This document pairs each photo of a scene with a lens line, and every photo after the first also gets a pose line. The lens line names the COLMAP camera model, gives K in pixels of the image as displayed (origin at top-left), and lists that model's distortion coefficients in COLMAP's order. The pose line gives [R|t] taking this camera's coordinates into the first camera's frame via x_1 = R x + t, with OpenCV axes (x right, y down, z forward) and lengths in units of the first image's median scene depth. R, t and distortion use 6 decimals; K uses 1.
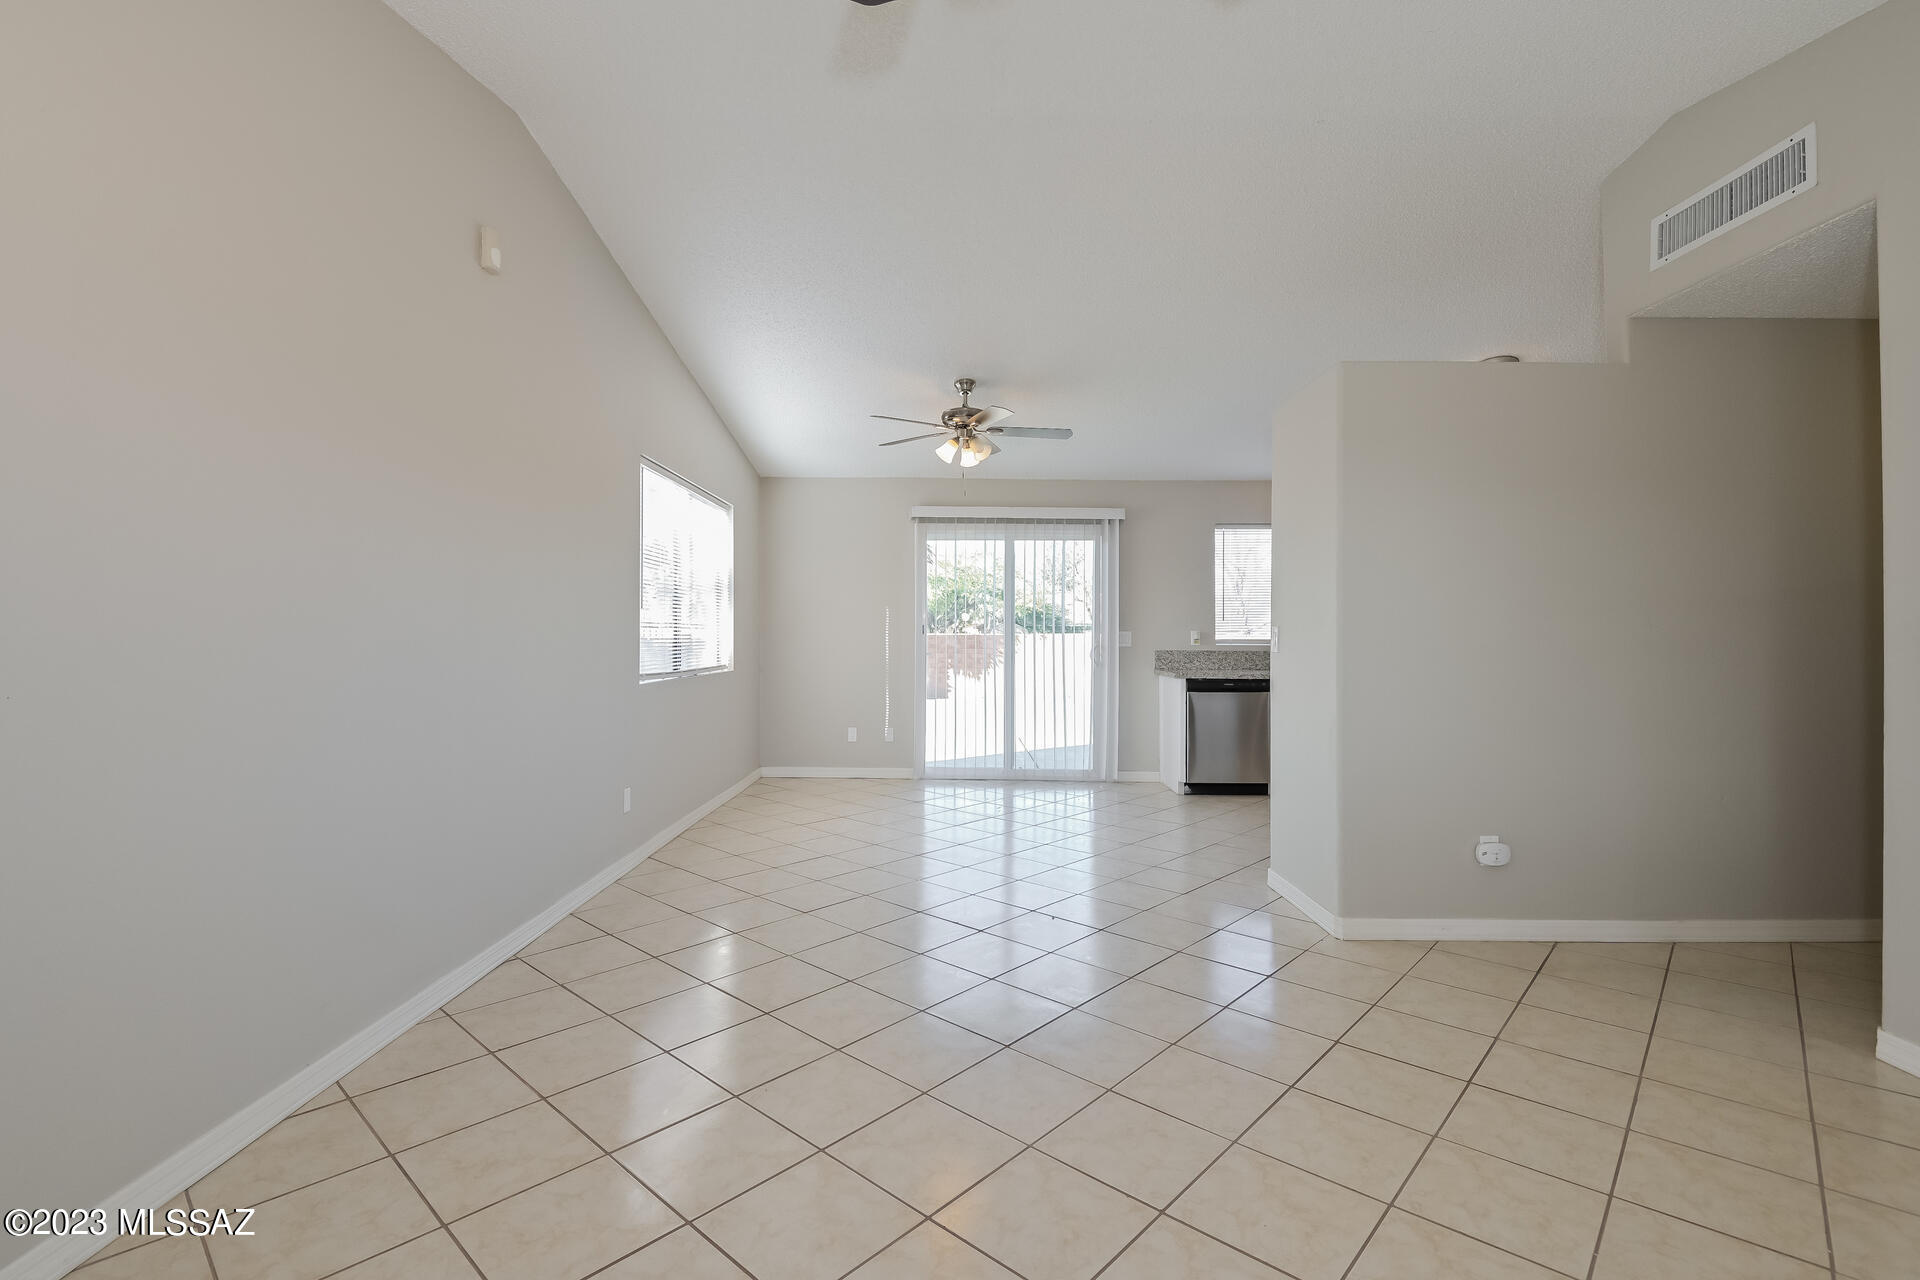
lens RADIAL K [[875.9, 0, 958.6], [0, 875.9, 639.0], [0, 0, 1]] dist [0.000978, 0.000105]
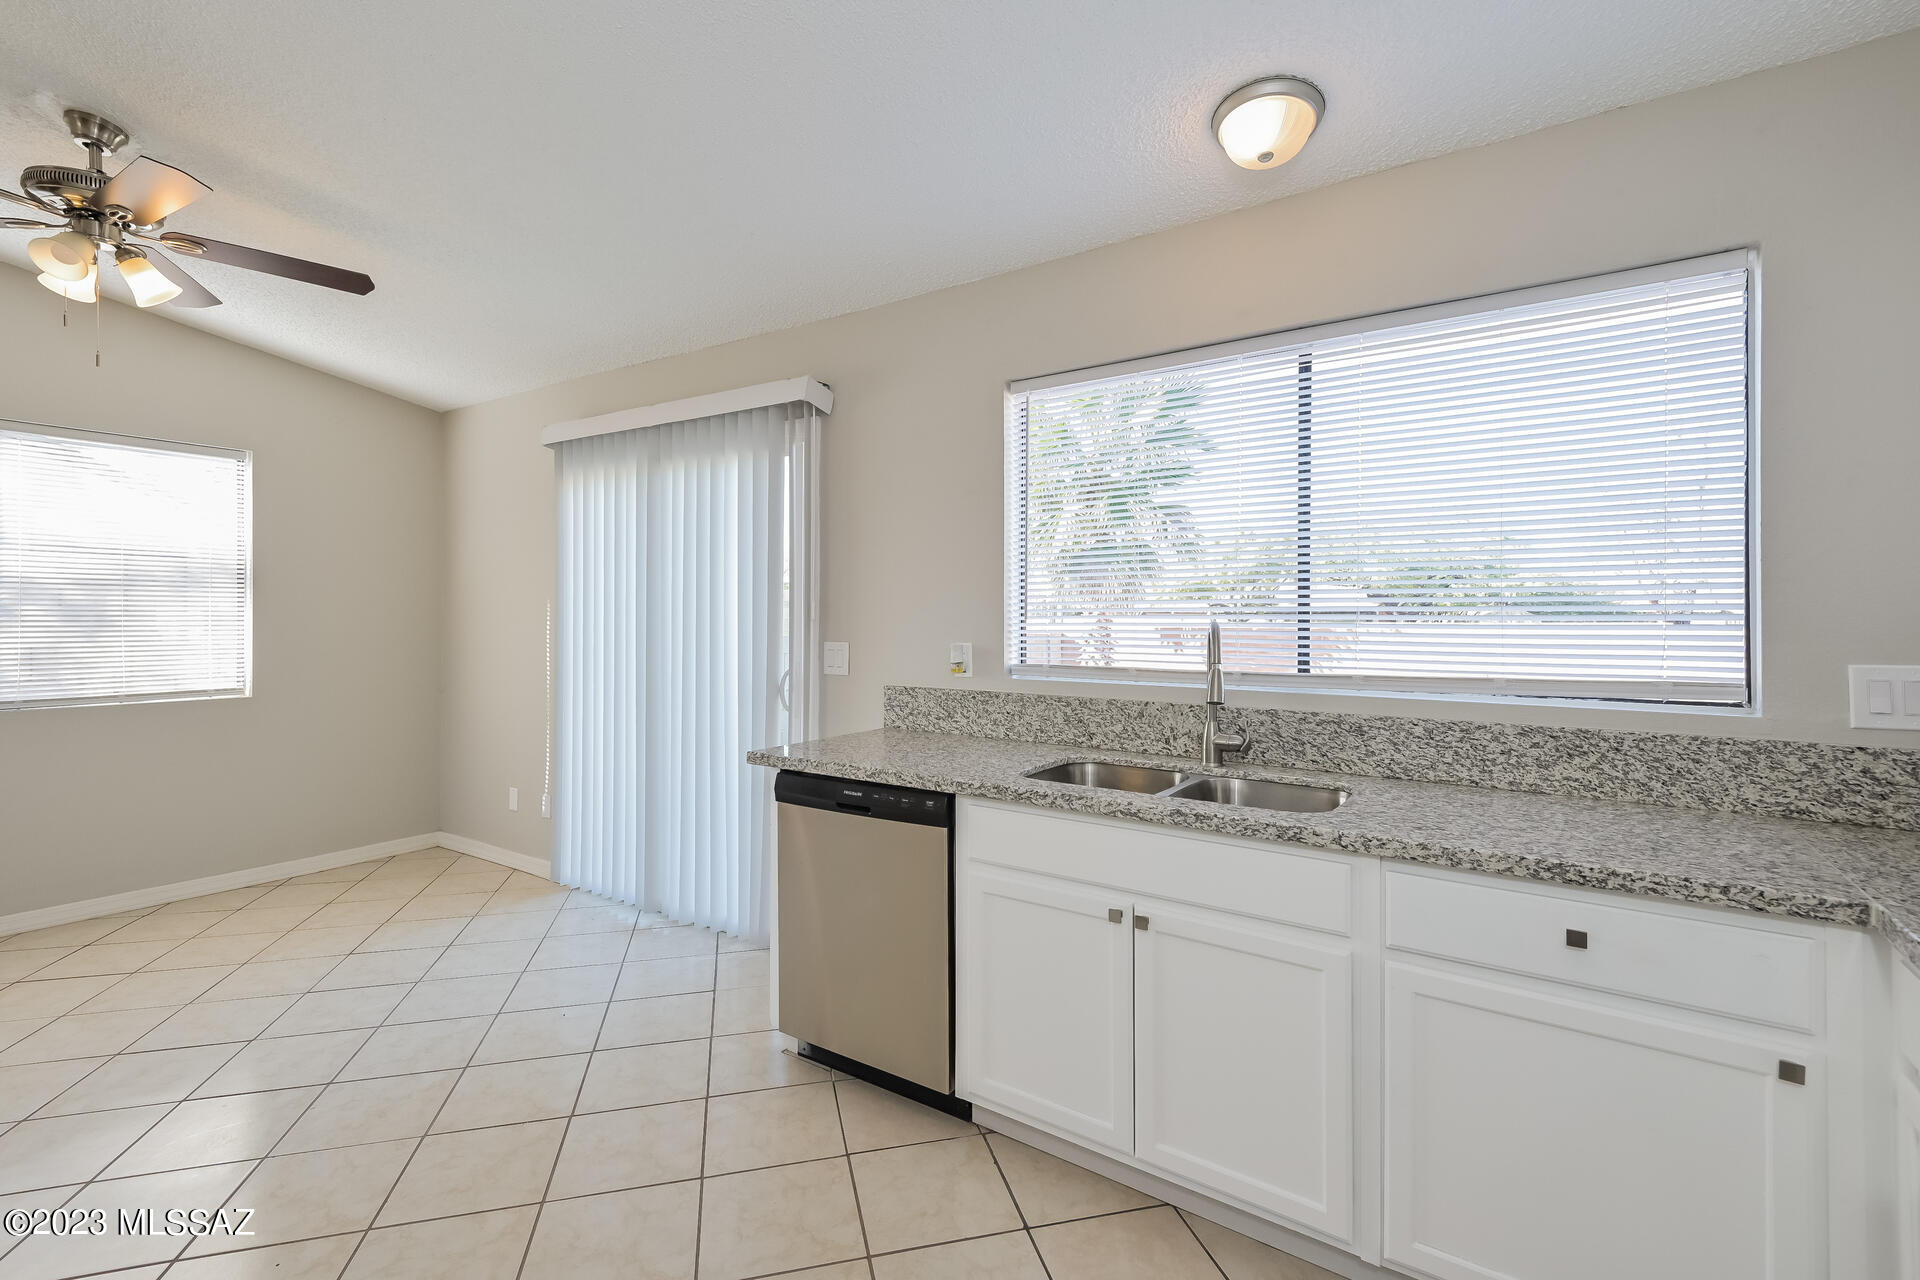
lens RADIAL K [[875.9, 0, 960.3], [0, 875.9, 631.8], [0, 0, 1]] dist [0.000978, 0.000105]
pose [[0.840081, 0.006572, -0.542421, 0.502888], [0.001029, 0.999905, 0.013709, -0.020368], [0.542460, -0.012075, 0.839995, 0.653248]]
